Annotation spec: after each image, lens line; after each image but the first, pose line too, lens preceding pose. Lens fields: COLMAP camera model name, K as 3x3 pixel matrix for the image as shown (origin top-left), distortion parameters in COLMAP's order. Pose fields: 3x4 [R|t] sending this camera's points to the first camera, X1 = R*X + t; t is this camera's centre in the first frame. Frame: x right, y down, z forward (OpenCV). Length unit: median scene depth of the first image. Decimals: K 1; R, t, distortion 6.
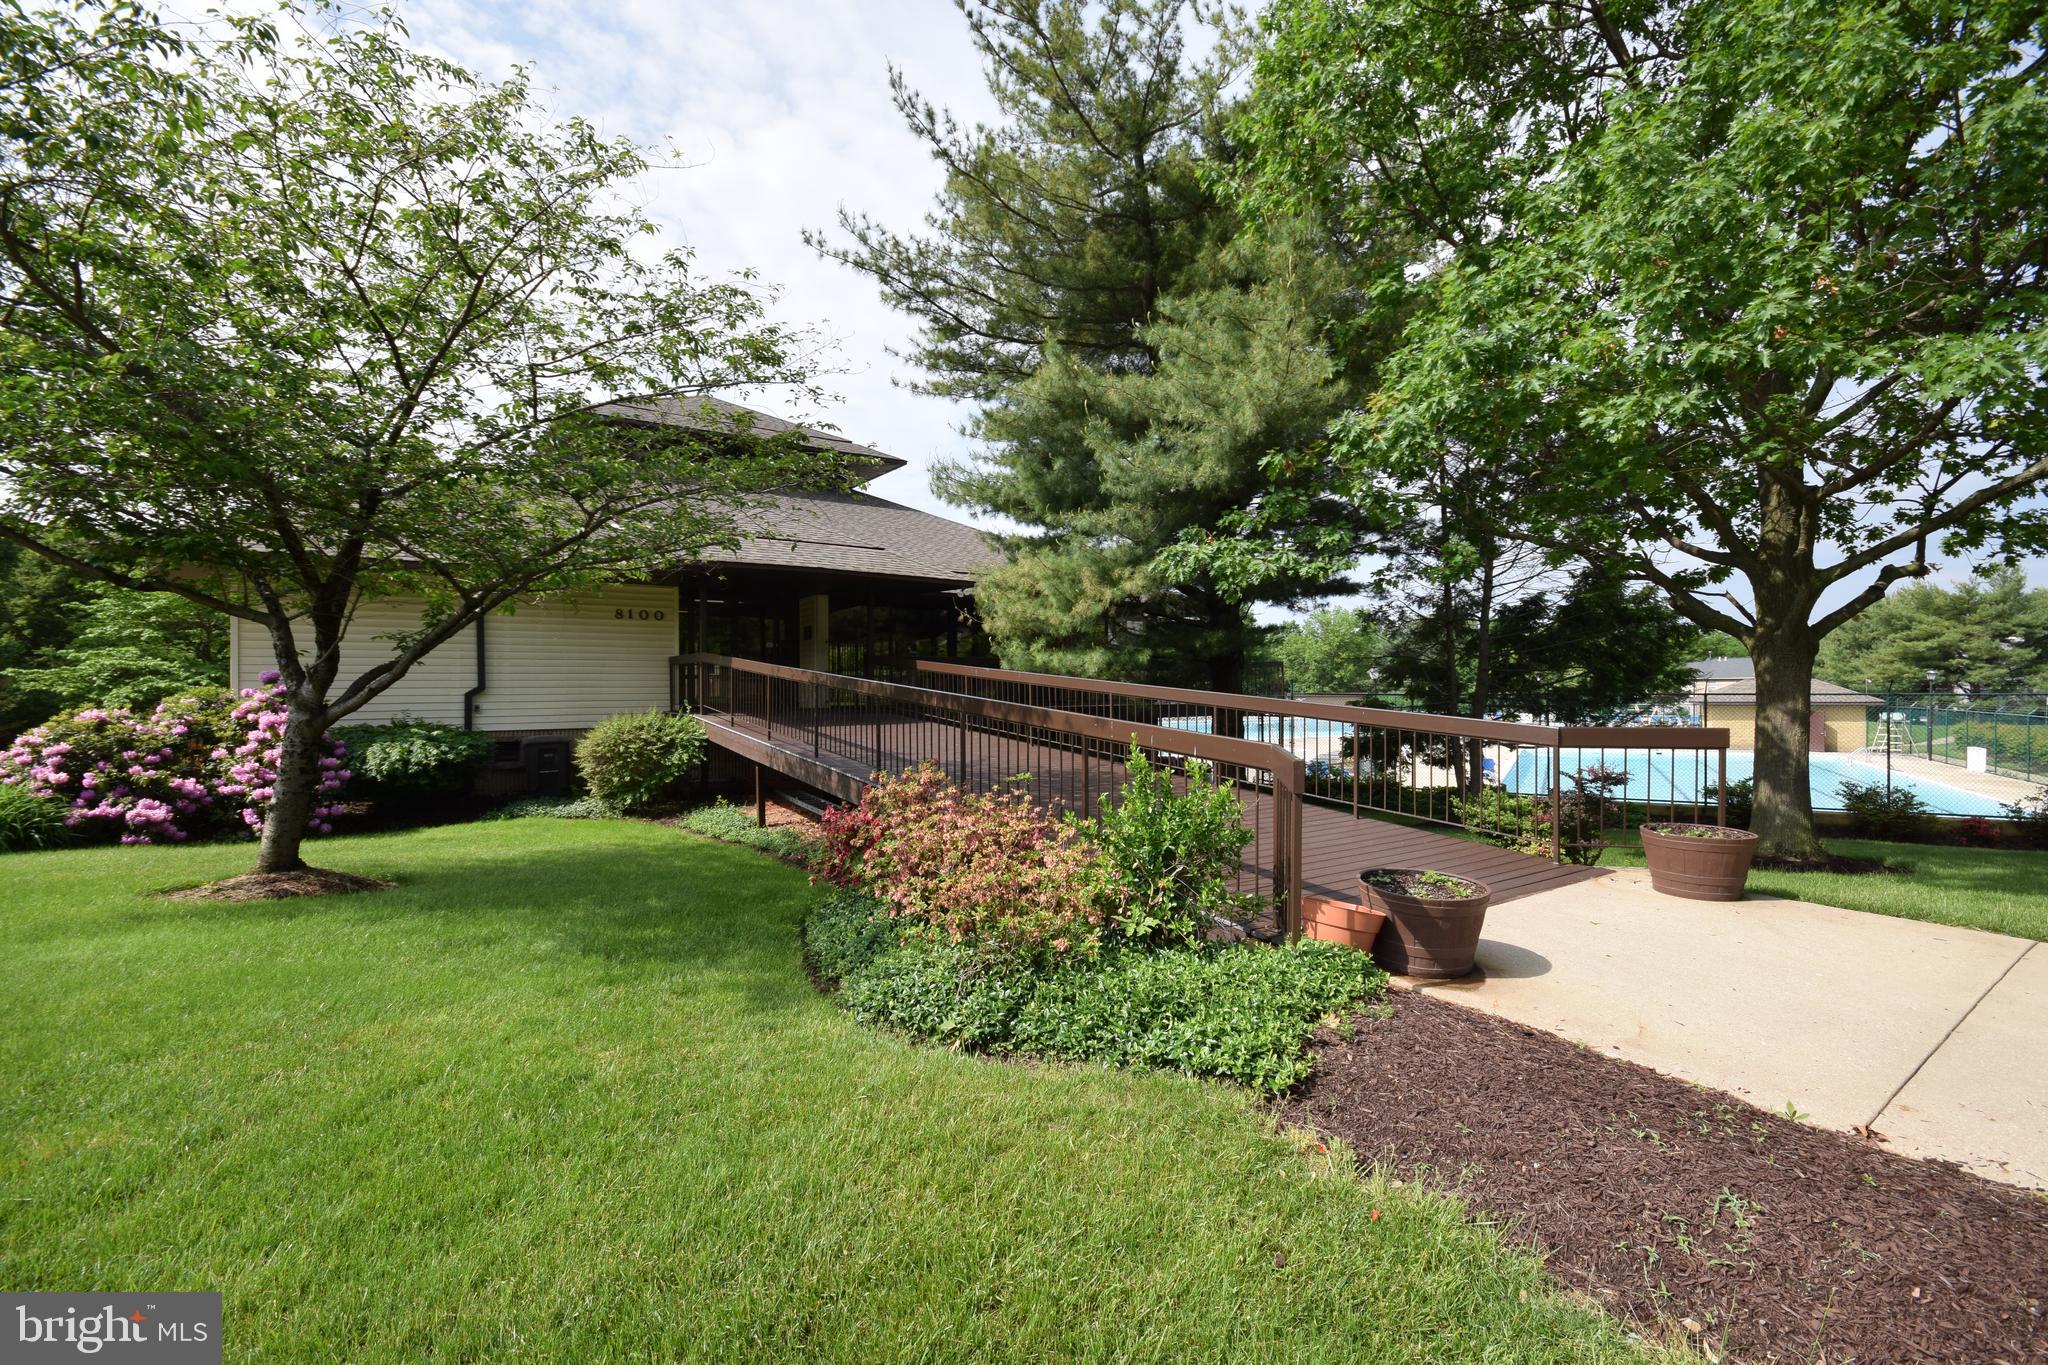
lens RADIAL K [[893.4, 0, 1024.0], [0, 893.4, 682.5], [0, 0, 1]] dist [0.001125, -0.010654]
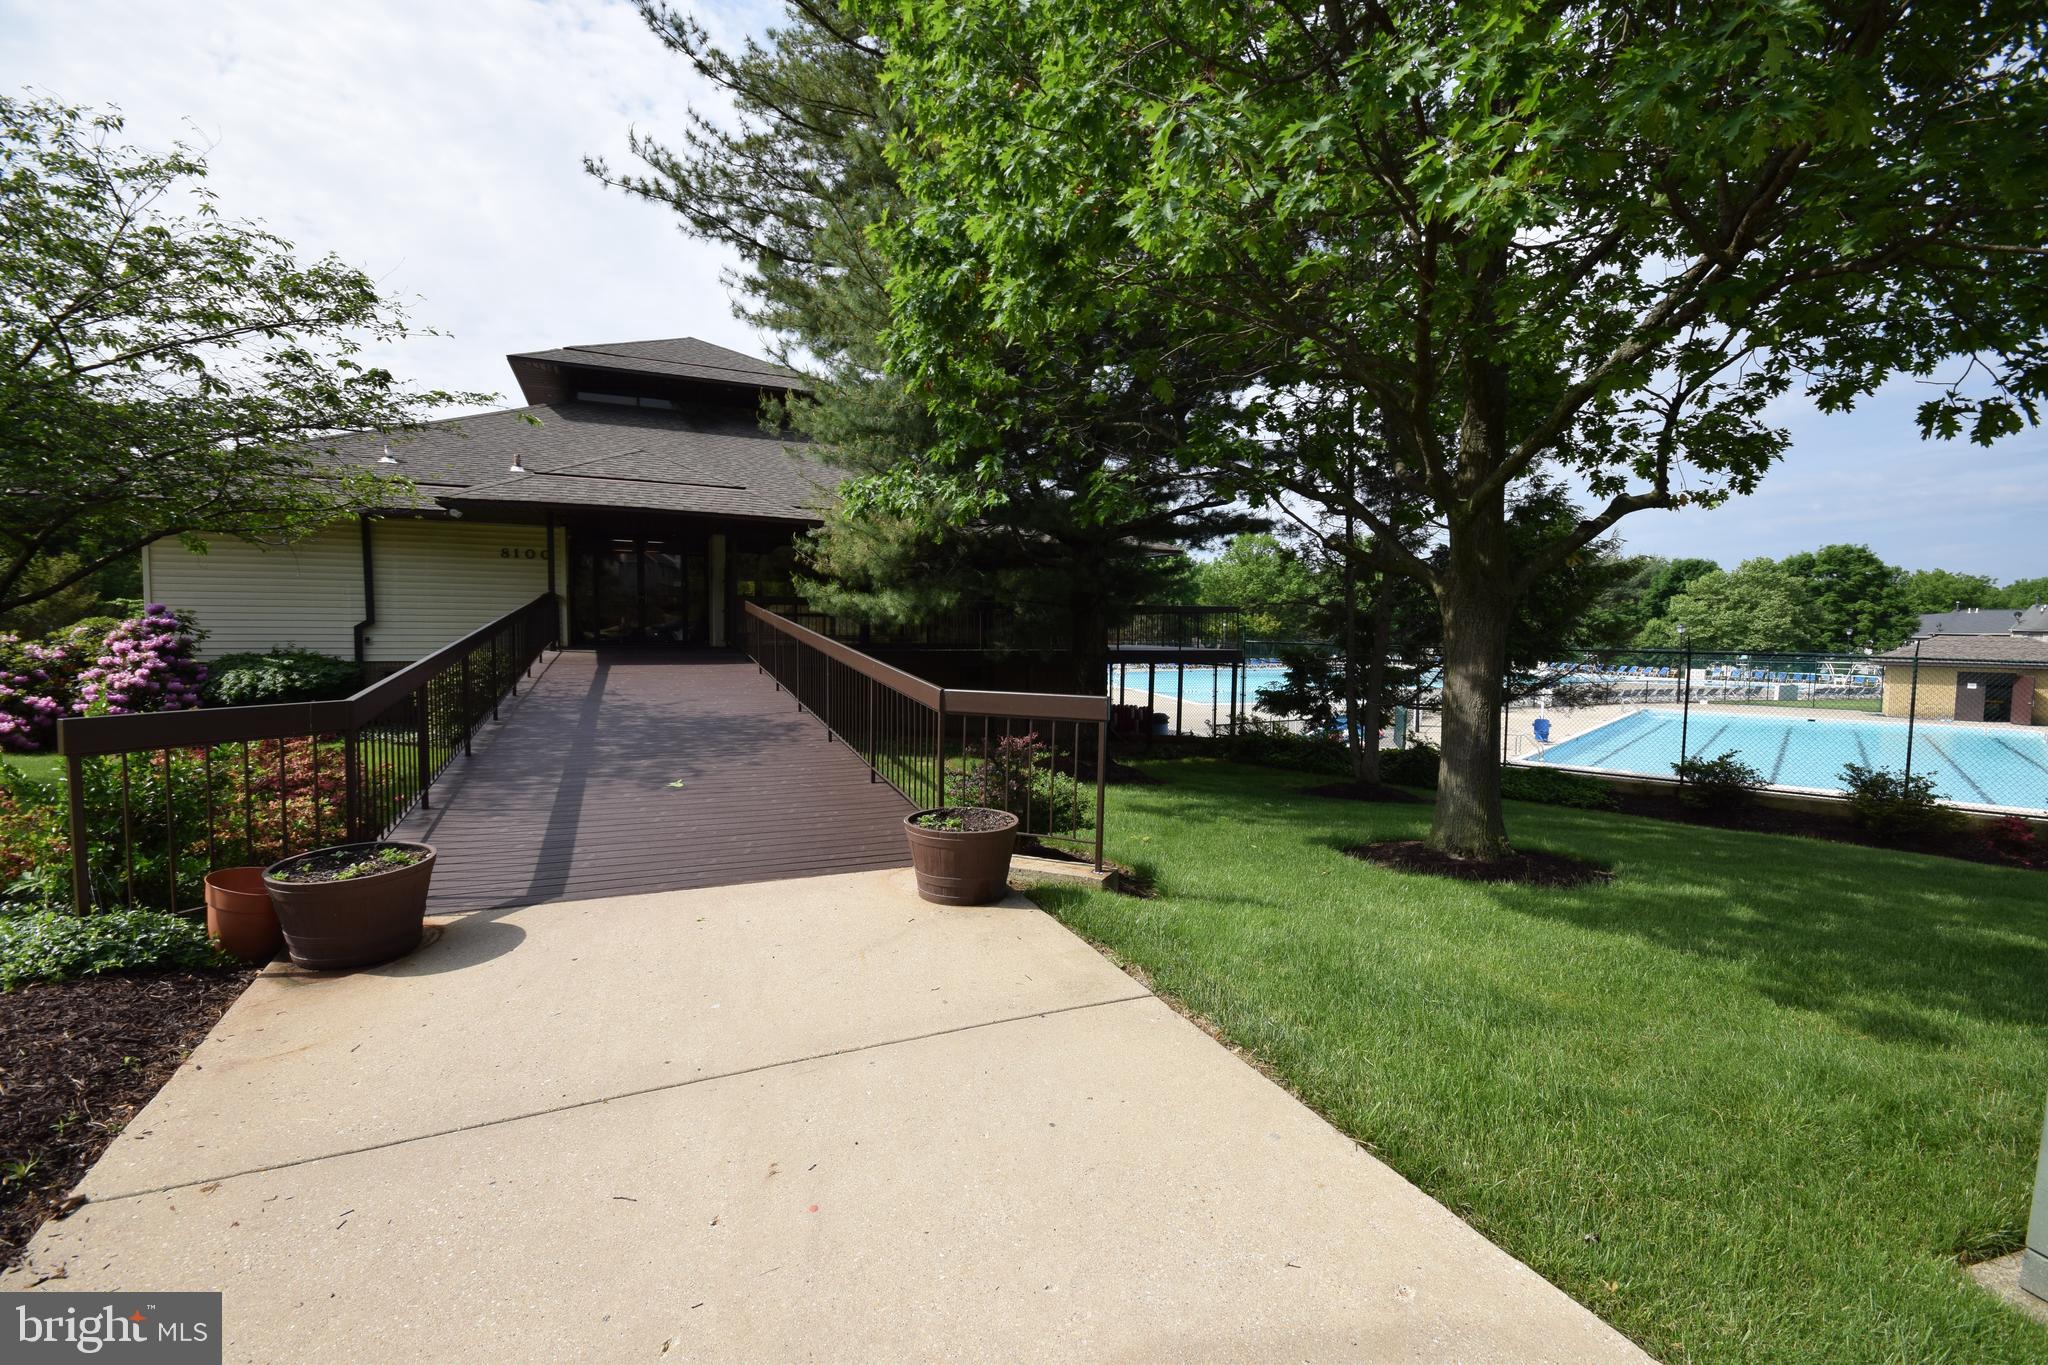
lens RADIAL K [[893.4, 0, 1024.0], [0, 893.4, 682.5], [0, 0, 1]] dist [0.001125, -0.010654]
pose [[0.984318, 0.029272, -0.173955, 0.435009], [-0.017490, 0.997472, 0.068880, -0.009680], [0.175532, -0.064757, 0.982342, 0.087173]]
